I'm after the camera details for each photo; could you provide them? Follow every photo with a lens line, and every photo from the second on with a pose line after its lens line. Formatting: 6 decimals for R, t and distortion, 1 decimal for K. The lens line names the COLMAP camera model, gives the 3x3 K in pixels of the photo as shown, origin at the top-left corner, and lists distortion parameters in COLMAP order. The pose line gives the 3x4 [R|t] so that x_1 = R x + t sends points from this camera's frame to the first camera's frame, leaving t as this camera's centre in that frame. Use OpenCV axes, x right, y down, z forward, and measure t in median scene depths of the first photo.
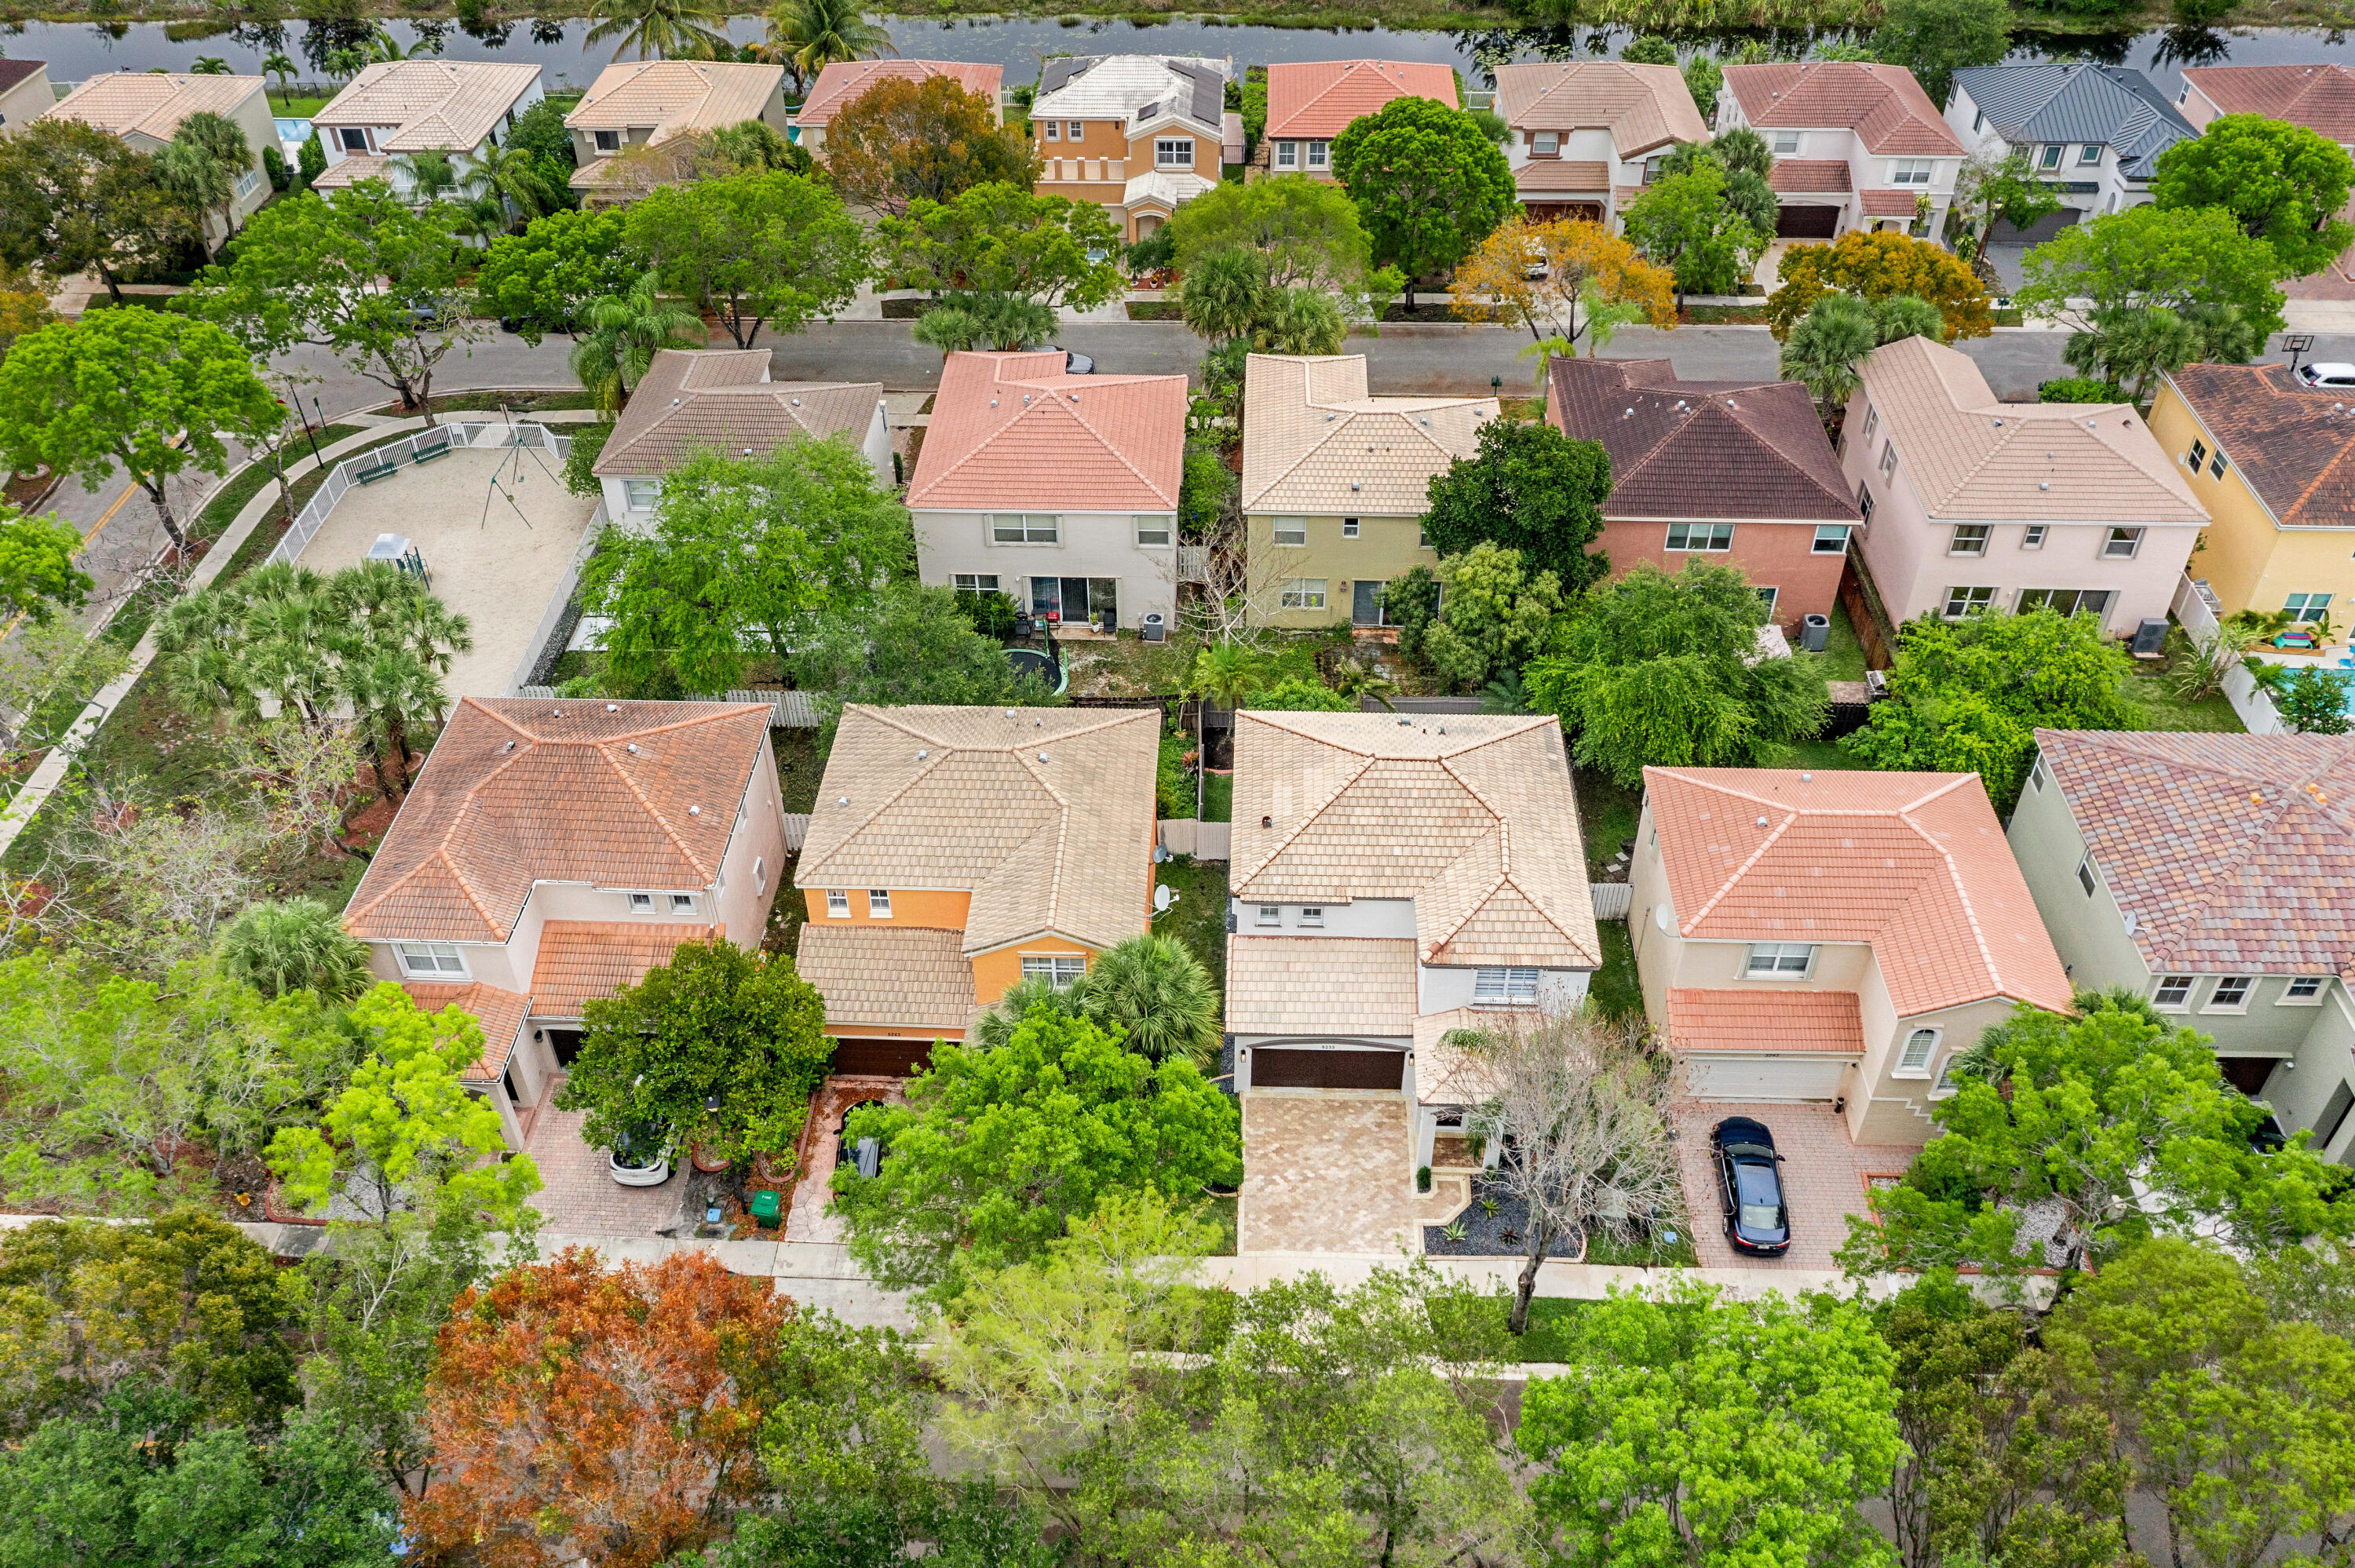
lens RADIAL K [[1916.7, 0, 1150.1], [0, 1916.7, 783.7], [0, 0, 1]] dist [-0.006657, 0.004483]
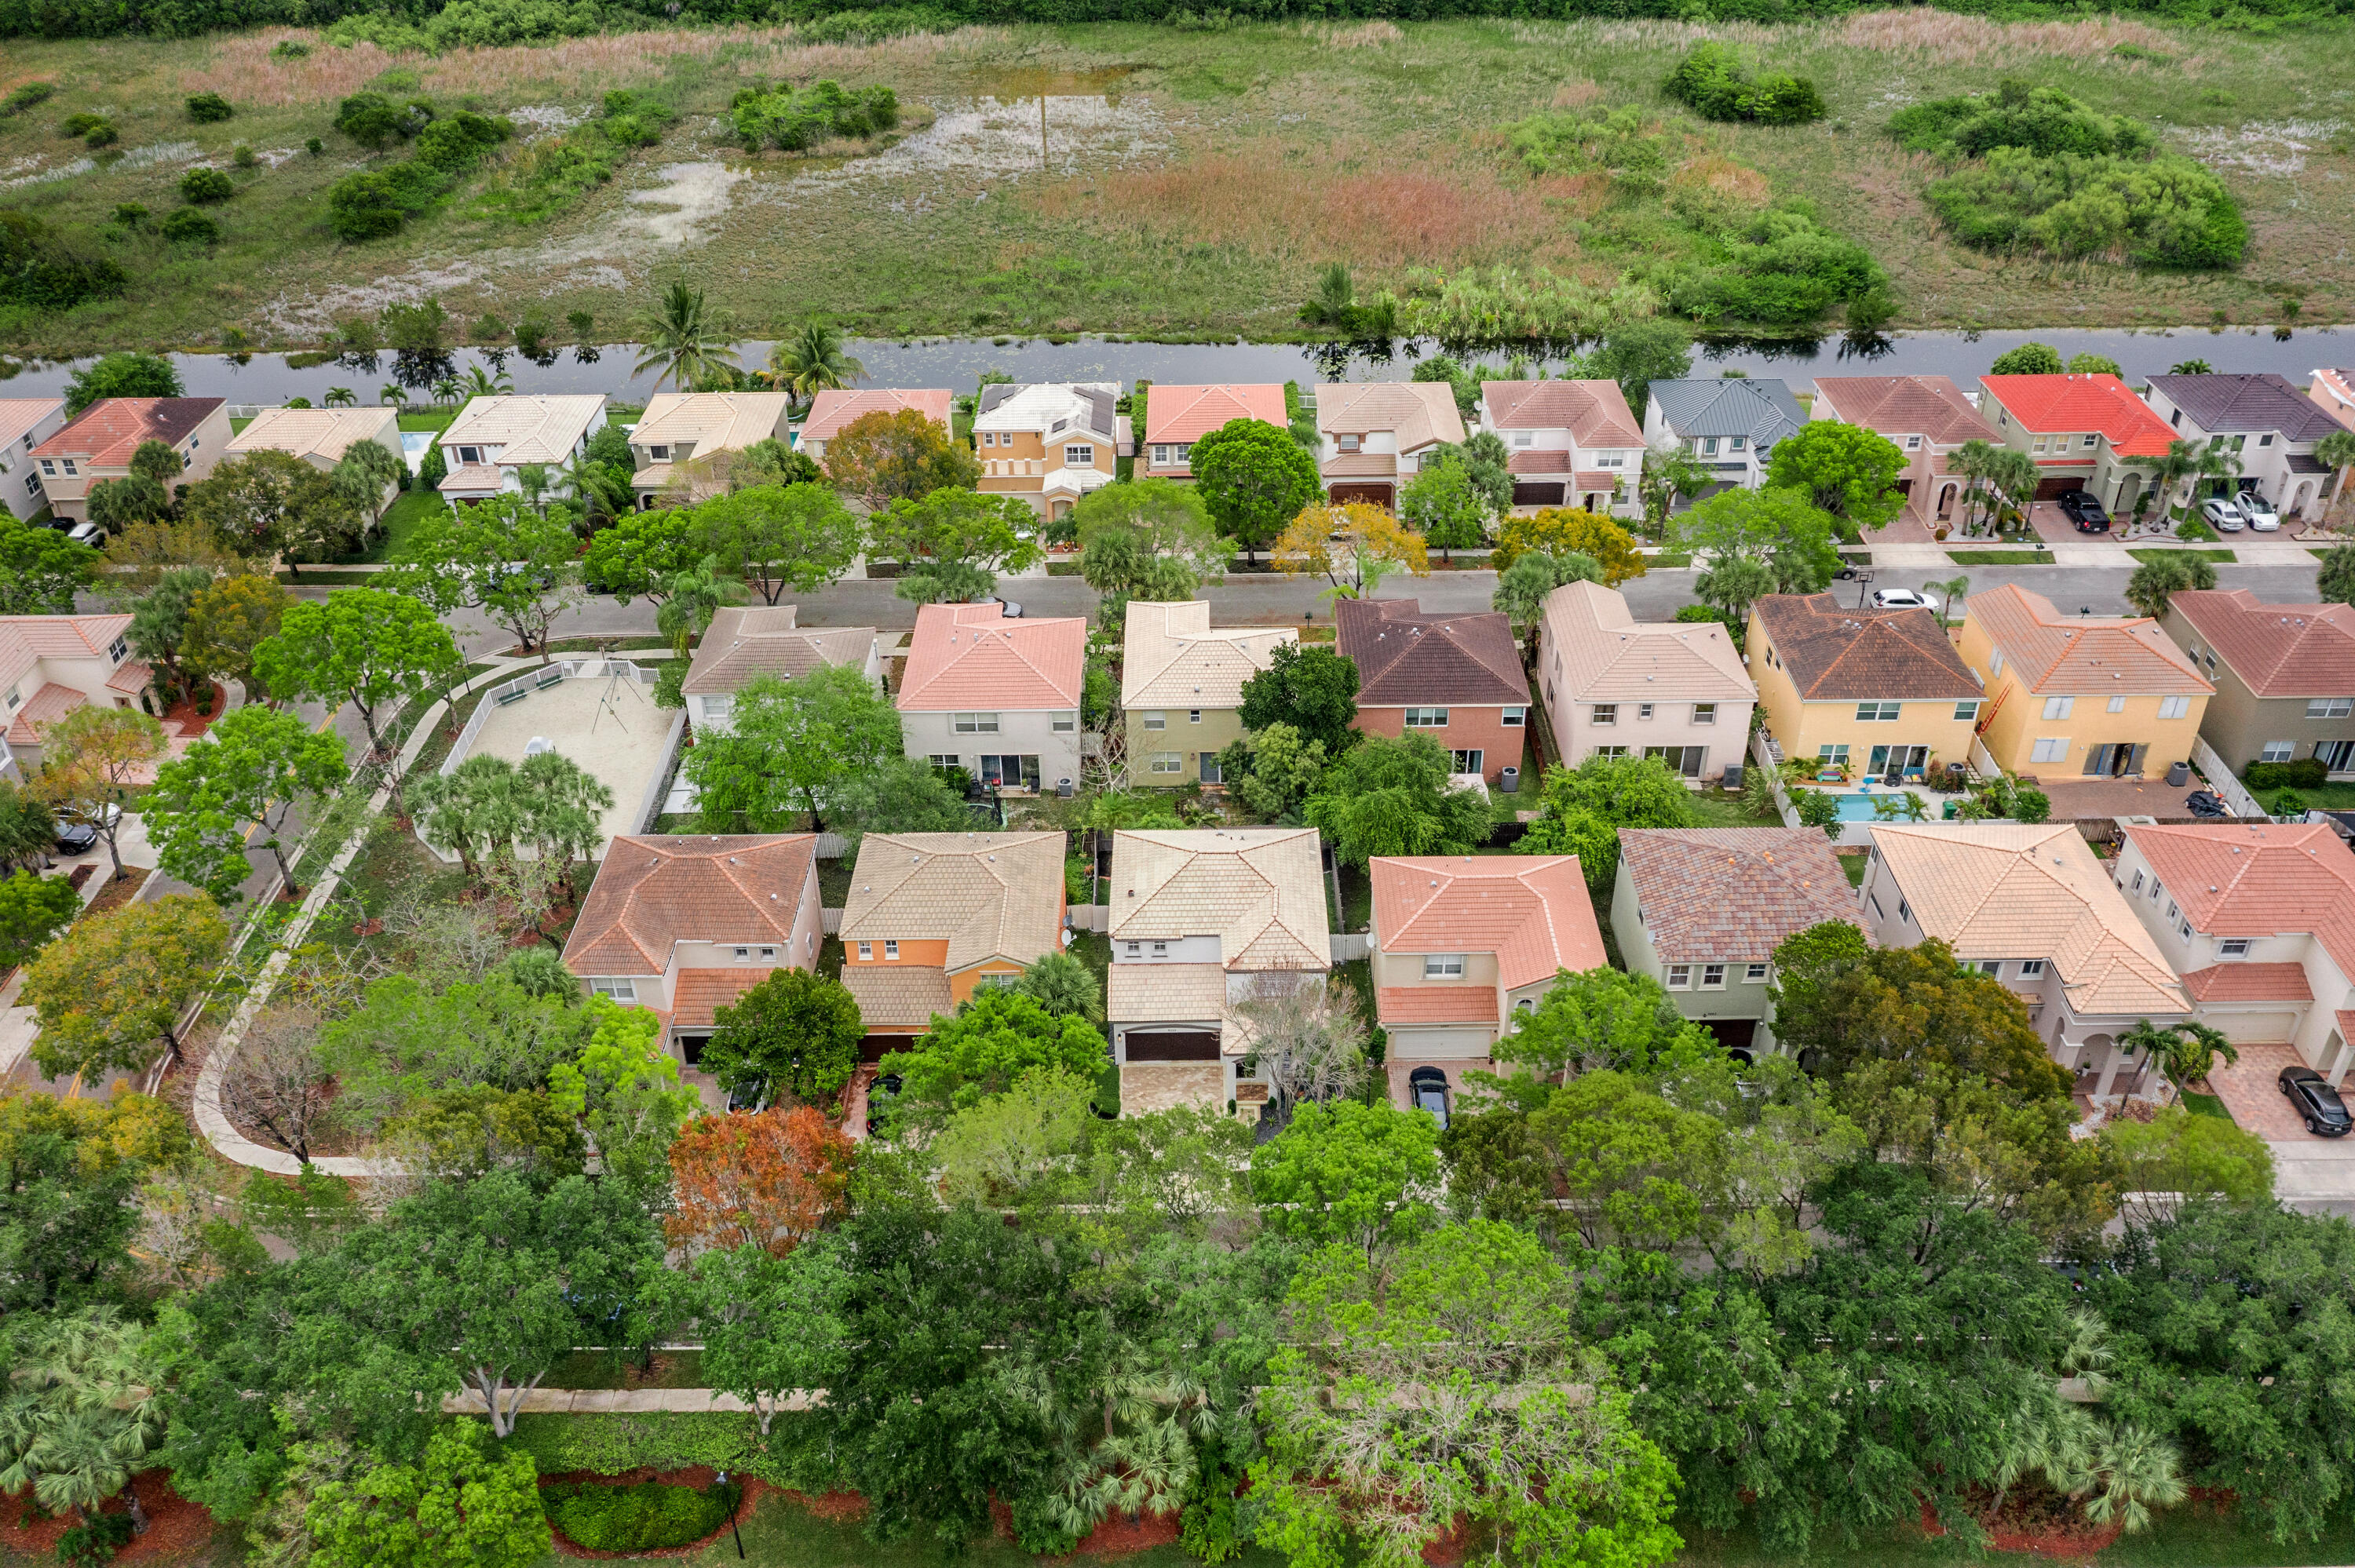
lens RADIAL K [[1916.7, 0, 1150.1], [0, 1916.7, 783.7], [0, 0, 1]] dist [-0.006657, 0.004483]
pose [[0.999253, -0.024407, 0.029947, 0.021027], [0.027650, 0.993192, -0.113158, 0.076602], [-0.026981, 0.113901, 0.993126, -0.422749]]
